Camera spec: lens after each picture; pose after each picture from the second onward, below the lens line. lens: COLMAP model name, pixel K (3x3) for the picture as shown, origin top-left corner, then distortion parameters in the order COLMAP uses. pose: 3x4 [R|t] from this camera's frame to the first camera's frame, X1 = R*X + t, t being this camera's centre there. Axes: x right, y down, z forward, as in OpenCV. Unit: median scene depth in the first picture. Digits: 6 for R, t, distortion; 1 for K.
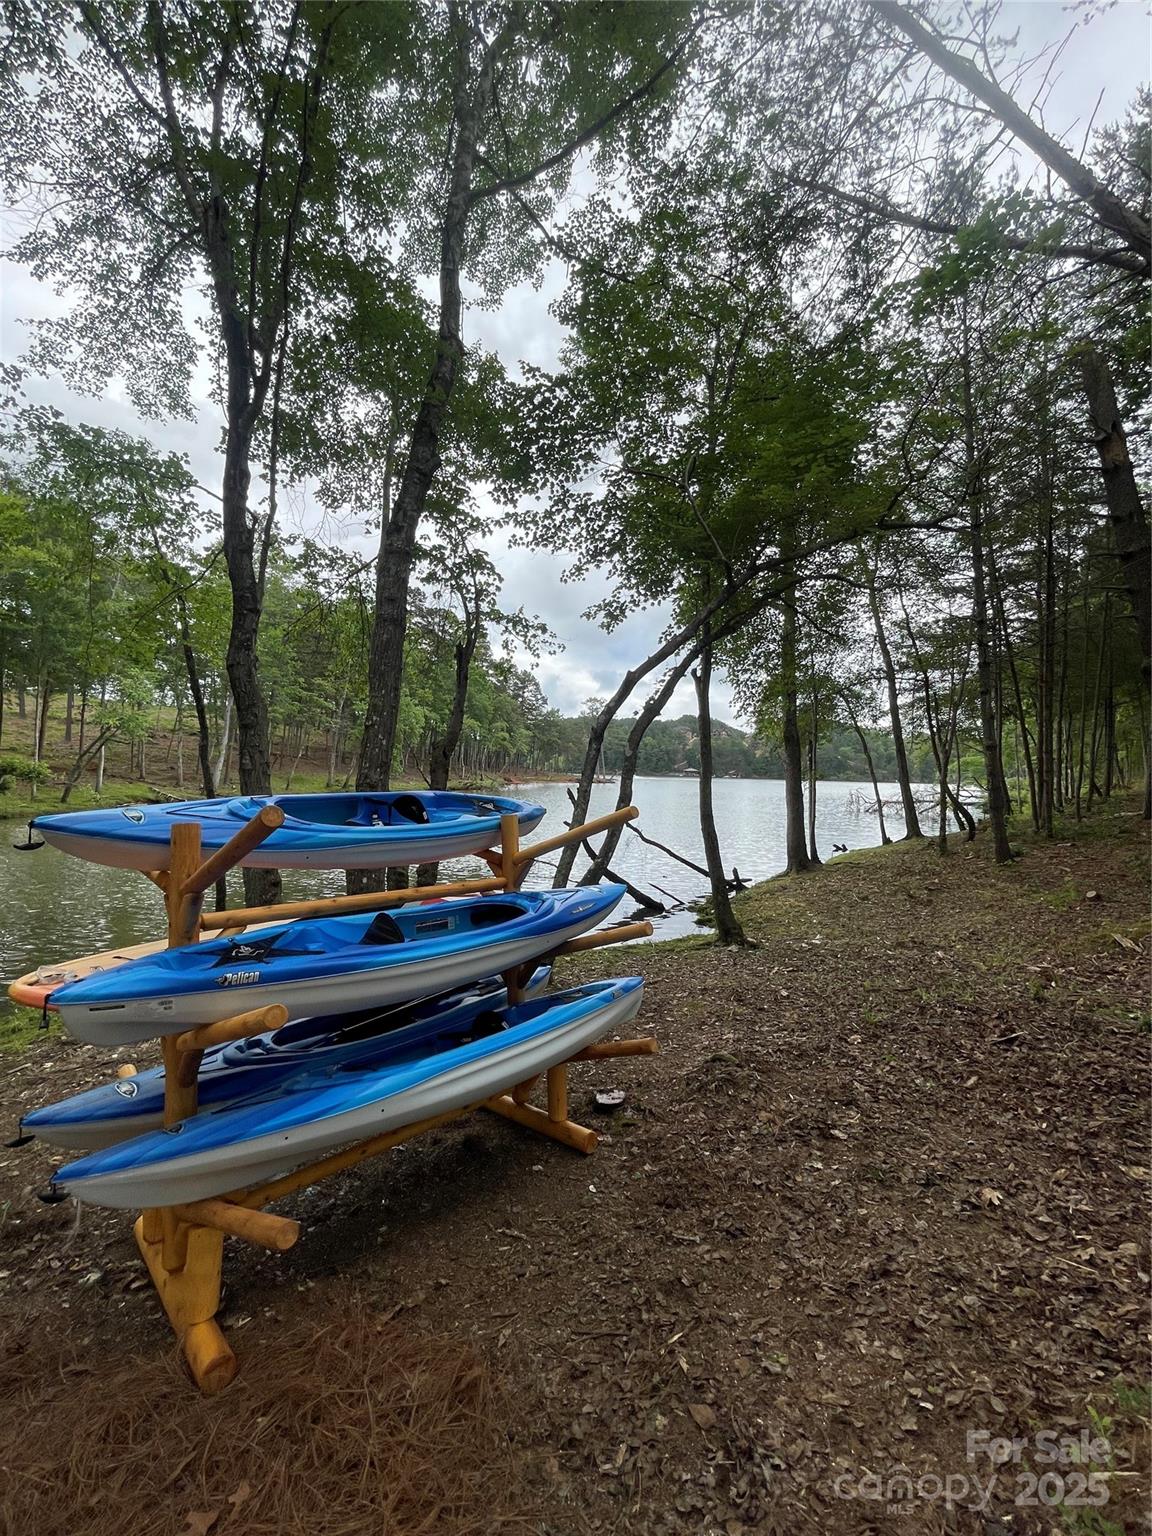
lens RADIAL K [[617.3, 0, 587.8], [0, 617.3, 772.8], [0, 0, 1]] dist [-0.002536, -0.000609]
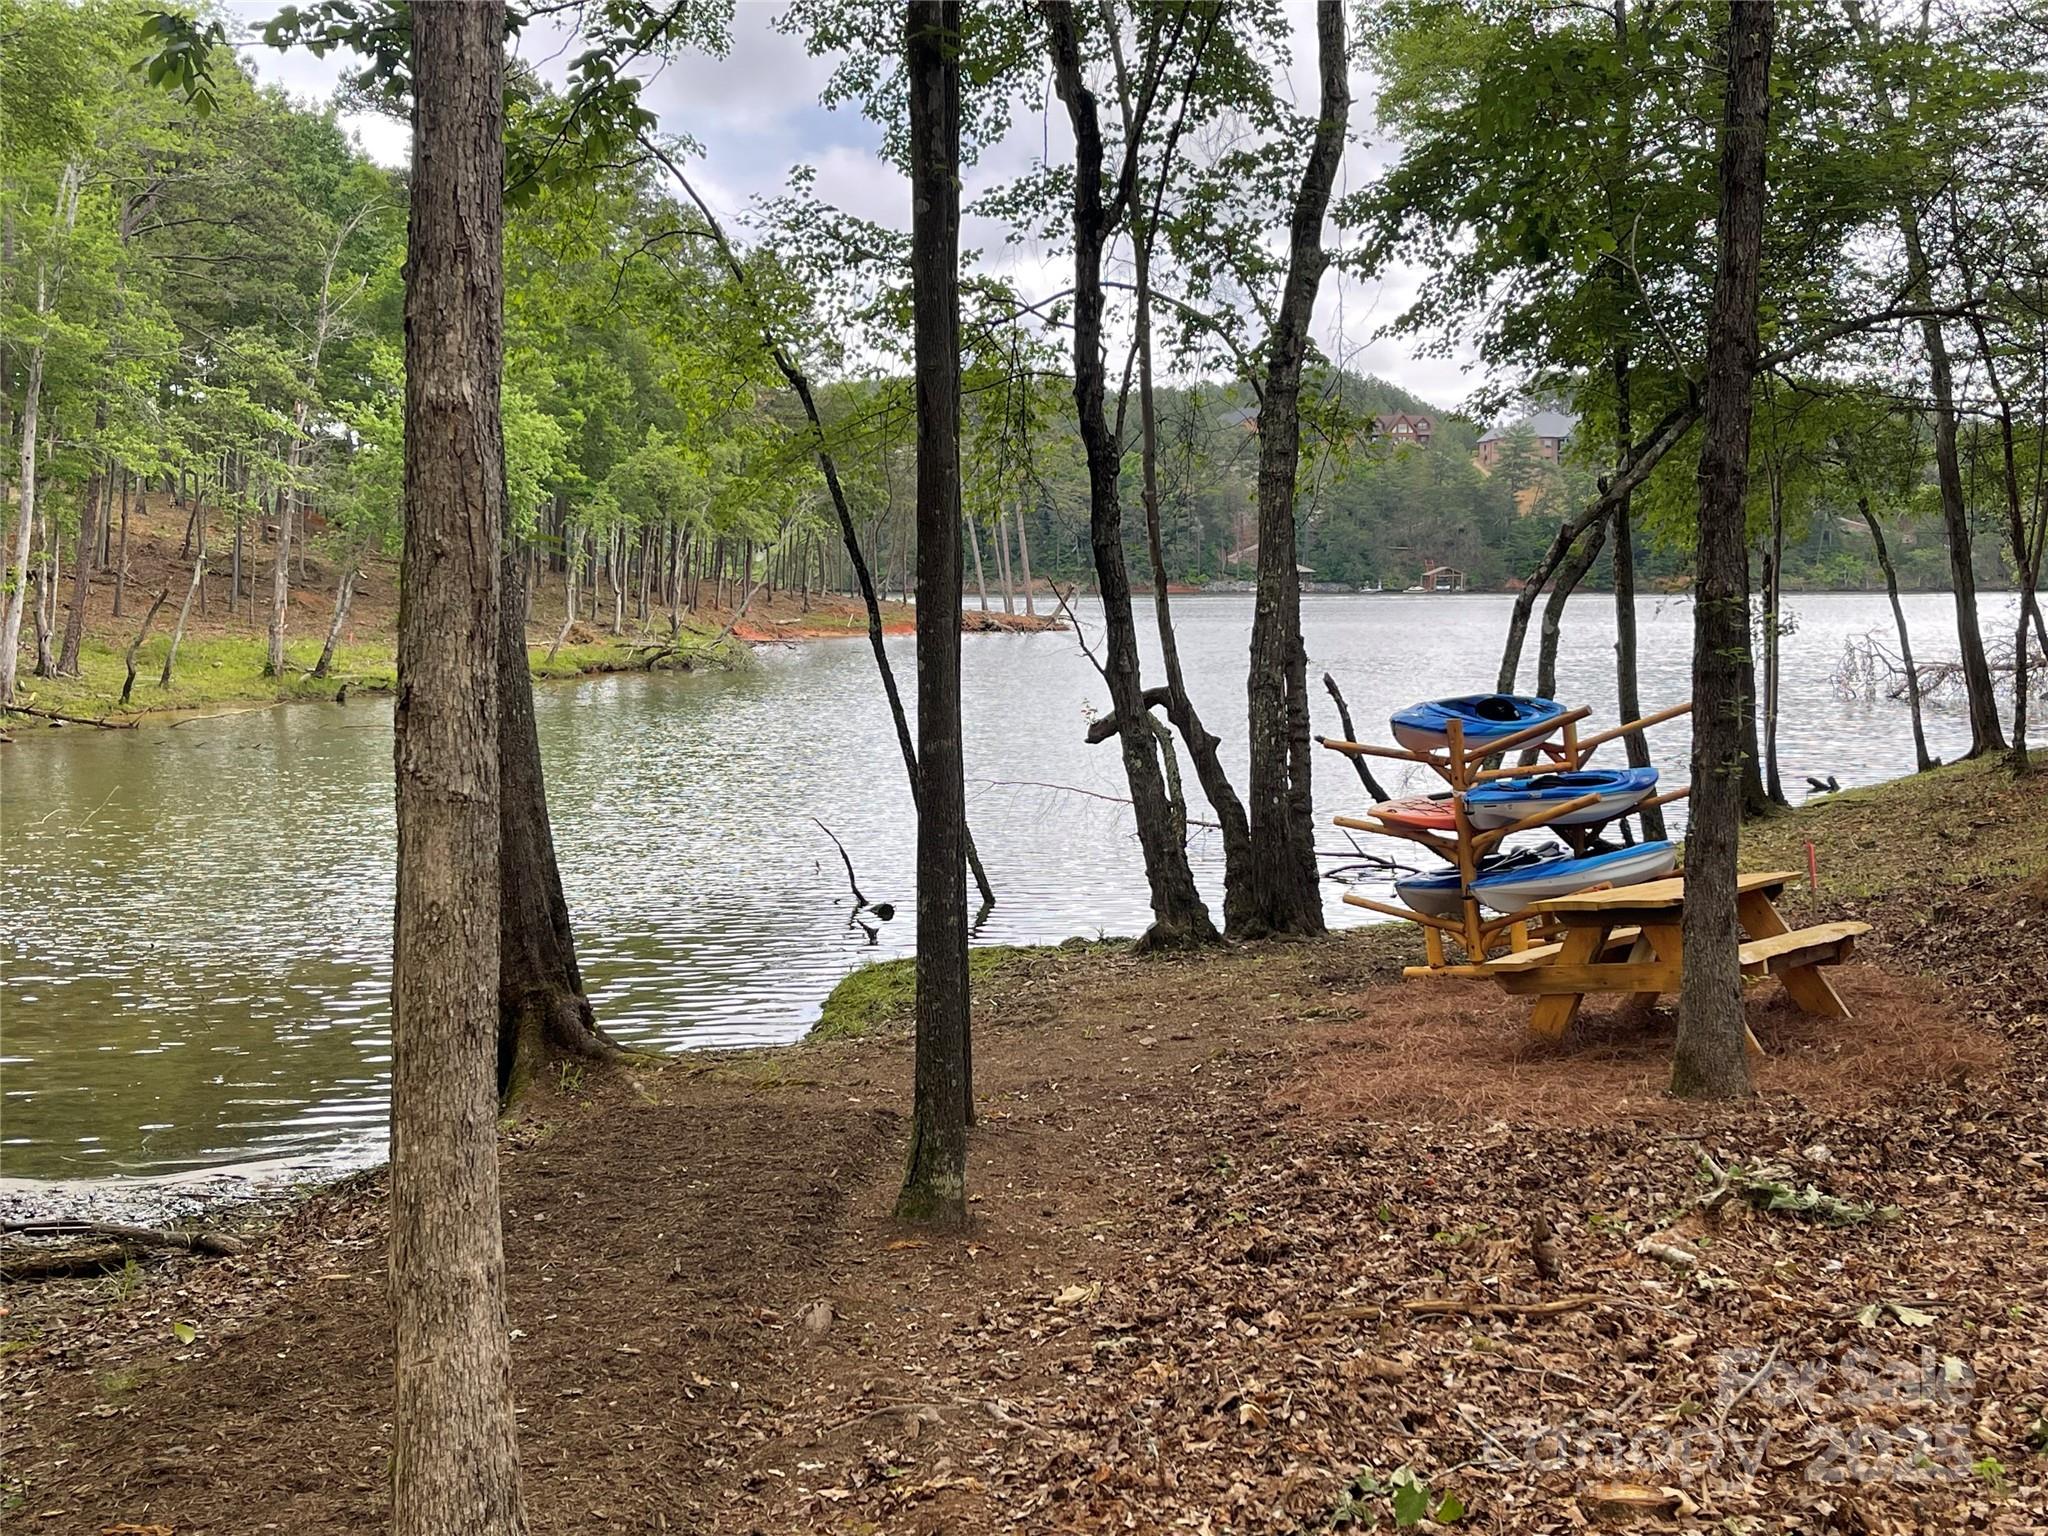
lens RADIAL K [[2308.0, 0, 1013.9], [0, 2308.0, 764.8], [0, 0, 1]] dist [-0.005321, 0.000000]
pose [[0.997964, -0.034129, 0.053873, -0.687849], [0.029780, 0.996386, 0.079553, -0.103804], [-0.056393, -0.077787, 0.995374, -1.625209]]
